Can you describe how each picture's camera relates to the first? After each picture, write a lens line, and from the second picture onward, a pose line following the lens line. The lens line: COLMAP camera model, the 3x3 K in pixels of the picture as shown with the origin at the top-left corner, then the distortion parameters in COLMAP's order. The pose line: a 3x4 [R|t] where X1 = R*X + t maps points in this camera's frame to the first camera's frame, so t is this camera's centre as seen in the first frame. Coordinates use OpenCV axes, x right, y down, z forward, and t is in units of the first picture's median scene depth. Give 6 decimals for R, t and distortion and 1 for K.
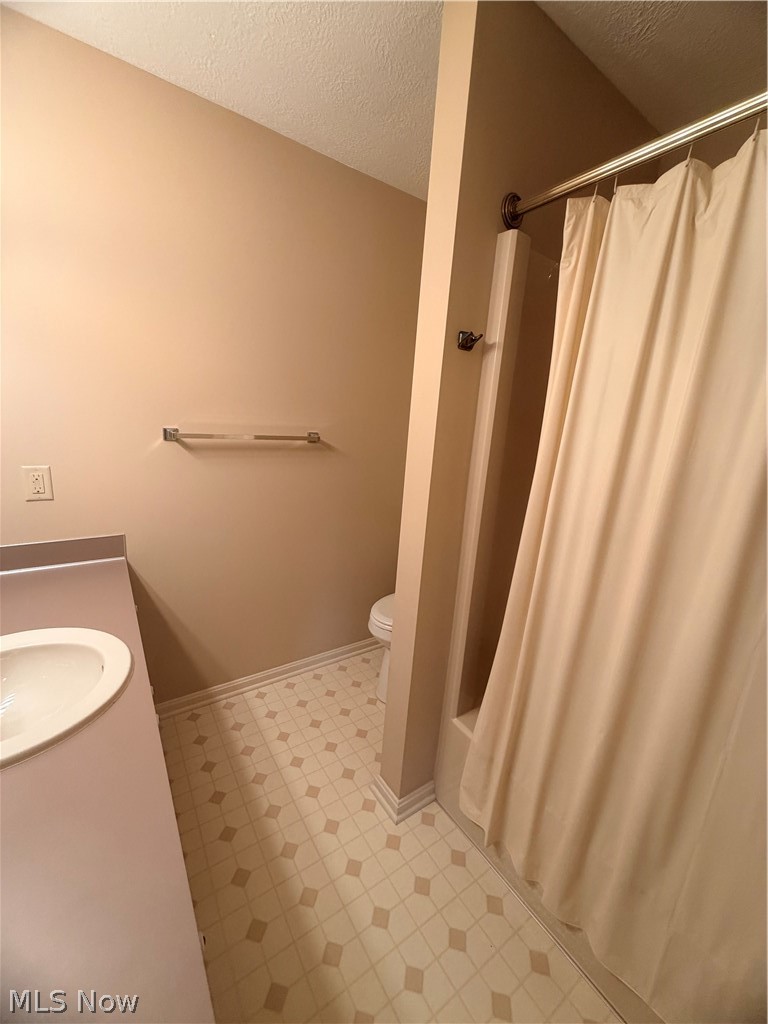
lens RADIAL K [[431.1, 0, 383.0], [0, 431.1, 511.5], [0, 0, 1]] dist [0.000078, -0.000227]
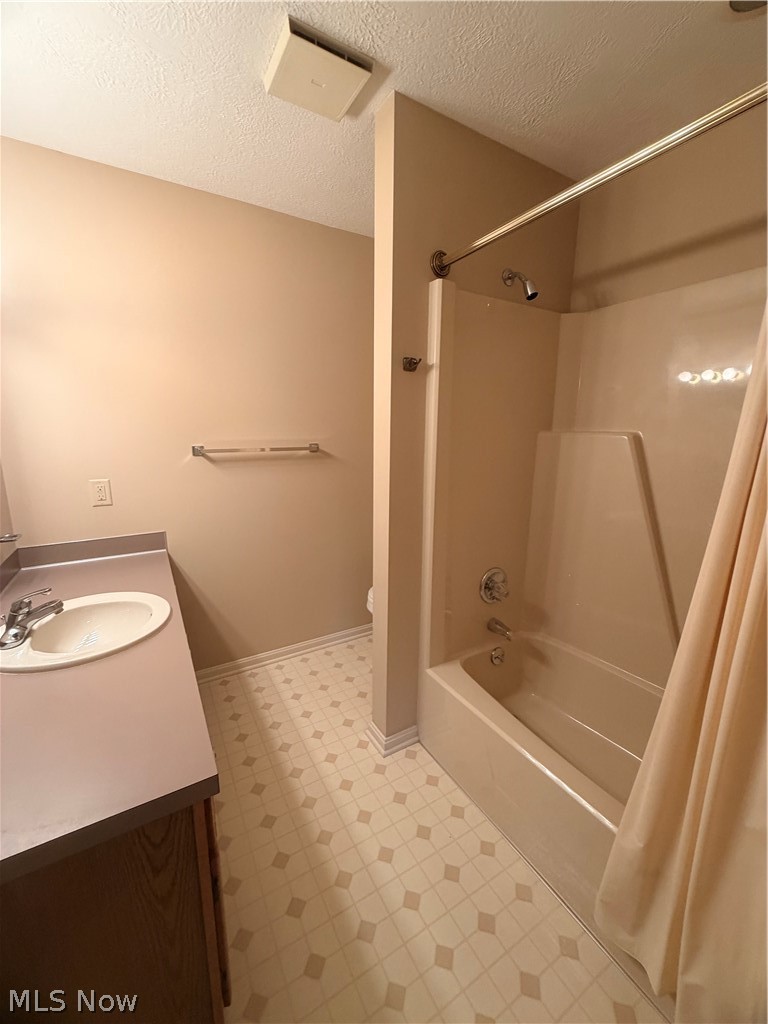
lens RADIAL K [[414.4, 0, 371.5], [0, 414.4, 507.2], [0, 0, 1]] dist [-0.008102, 0.000110]
pose [[0.995587, -0.045529, -0.082054, 0.098149], [0.043143, 0.998599, -0.030625, 0.041945], [0.083334, 0.026950, 0.996157, -0.148038]]
